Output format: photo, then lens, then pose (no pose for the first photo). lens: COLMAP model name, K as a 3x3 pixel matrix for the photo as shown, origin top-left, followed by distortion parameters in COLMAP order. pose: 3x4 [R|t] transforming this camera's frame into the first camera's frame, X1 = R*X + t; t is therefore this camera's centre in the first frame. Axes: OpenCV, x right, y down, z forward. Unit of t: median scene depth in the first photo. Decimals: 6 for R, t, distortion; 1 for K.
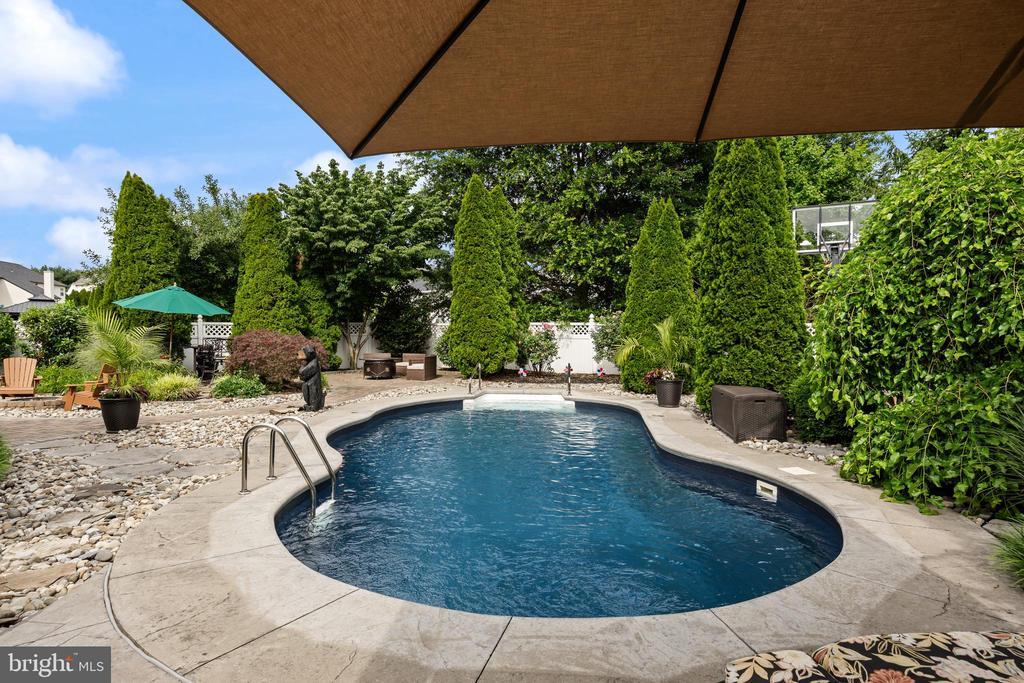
lens RADIAL K [[590.7, 0, 512.0], [0, 590.7, 341.5], [0, 0, 1]] dist [-0.001862, -0.000805]
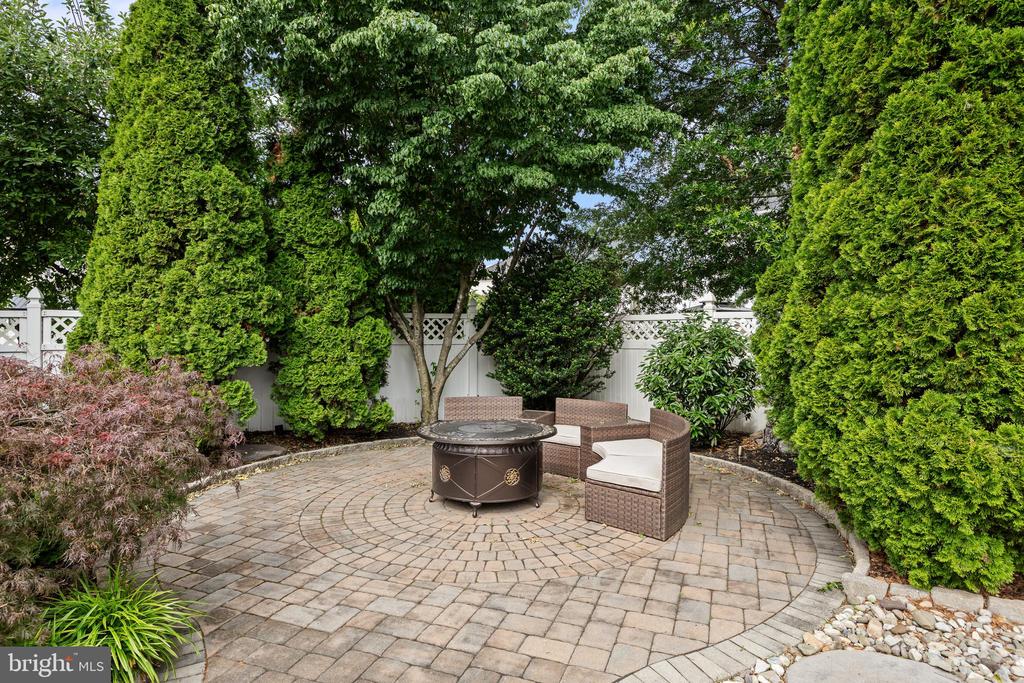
lens RADIAL K [[590.7, 0, 512.0], [0, 590.7, 341.5], [0, 0, 1]] dist [-0.001862, -0.000805]
pose [[0.980370, 0.005745, -0.197085, -0.147810], [-0.006174, 0.999980, -0.001564, -0.012816], [0.197072, 0.002750, 0.980385, 0.674700]]
